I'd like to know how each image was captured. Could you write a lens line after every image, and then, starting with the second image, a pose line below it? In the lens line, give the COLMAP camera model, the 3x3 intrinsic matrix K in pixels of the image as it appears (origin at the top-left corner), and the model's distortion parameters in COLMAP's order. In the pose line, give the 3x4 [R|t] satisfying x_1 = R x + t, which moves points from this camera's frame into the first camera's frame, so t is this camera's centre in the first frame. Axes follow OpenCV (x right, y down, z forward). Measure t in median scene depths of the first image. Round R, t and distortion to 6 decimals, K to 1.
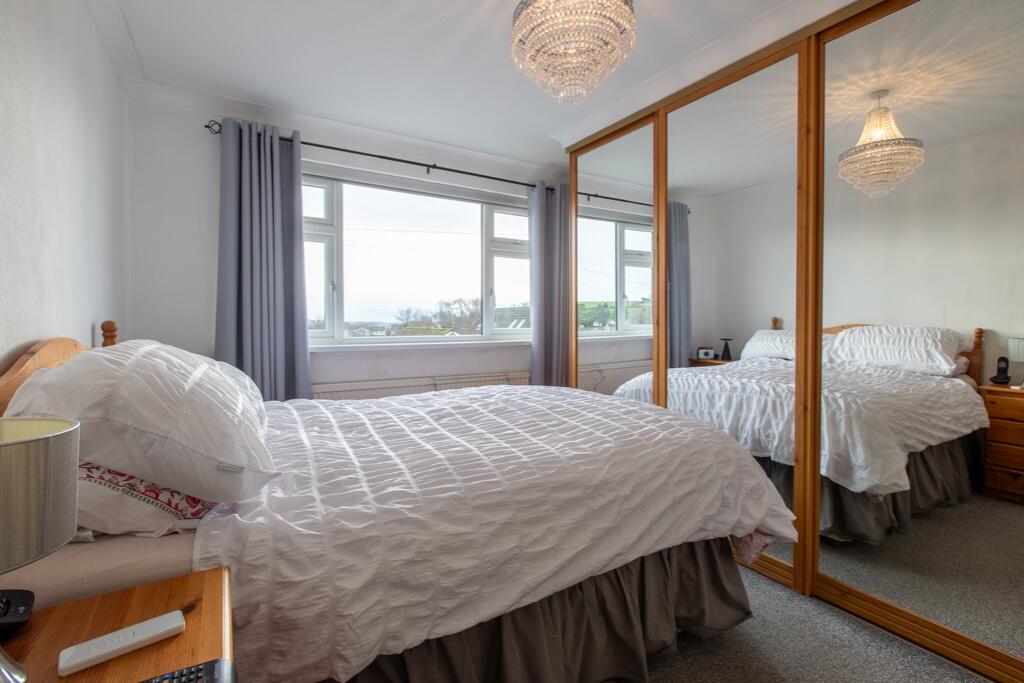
lens RADIAL K [[482.7, 0, 501.3], [0, 482.7, 326.9], [0, 0, 1]] dist [0.013080, -0.000298]
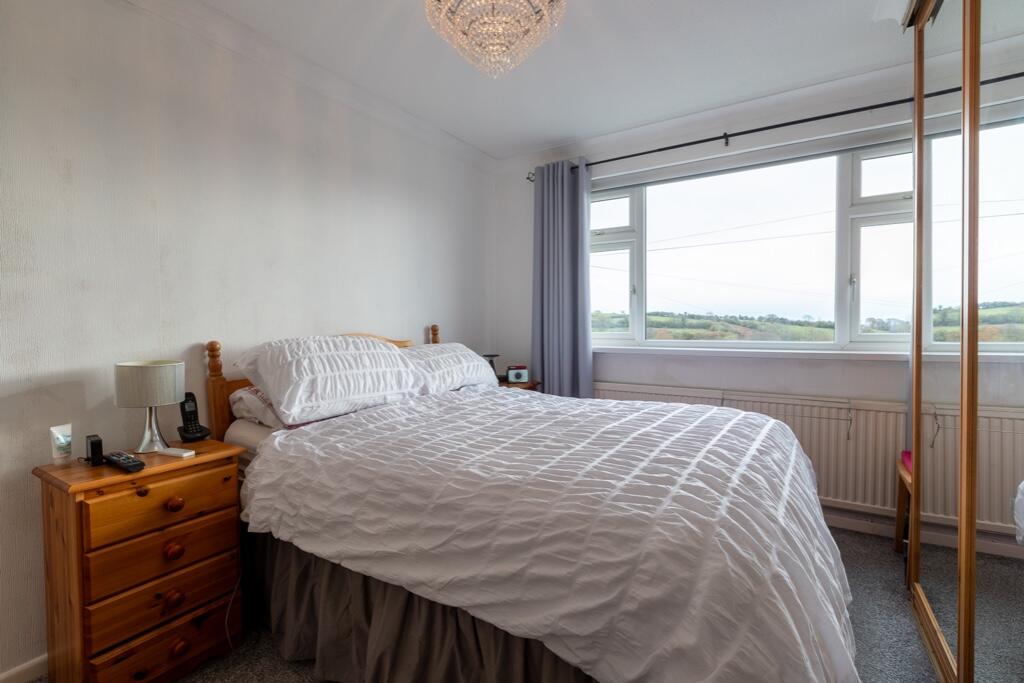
lens RADIAL K [[482.7, 0, 501.3], [0, 482.7, 326.9], [0, 0, 1]] dist [0.013080, -0.000298]
pose [[0.412846, 0.007637, -0.910769, 0.403980], [-0.006086, 0.999966, 0.005626, -0.006968], [0.910780, 0.003221, 0.412878, 0.268715]]
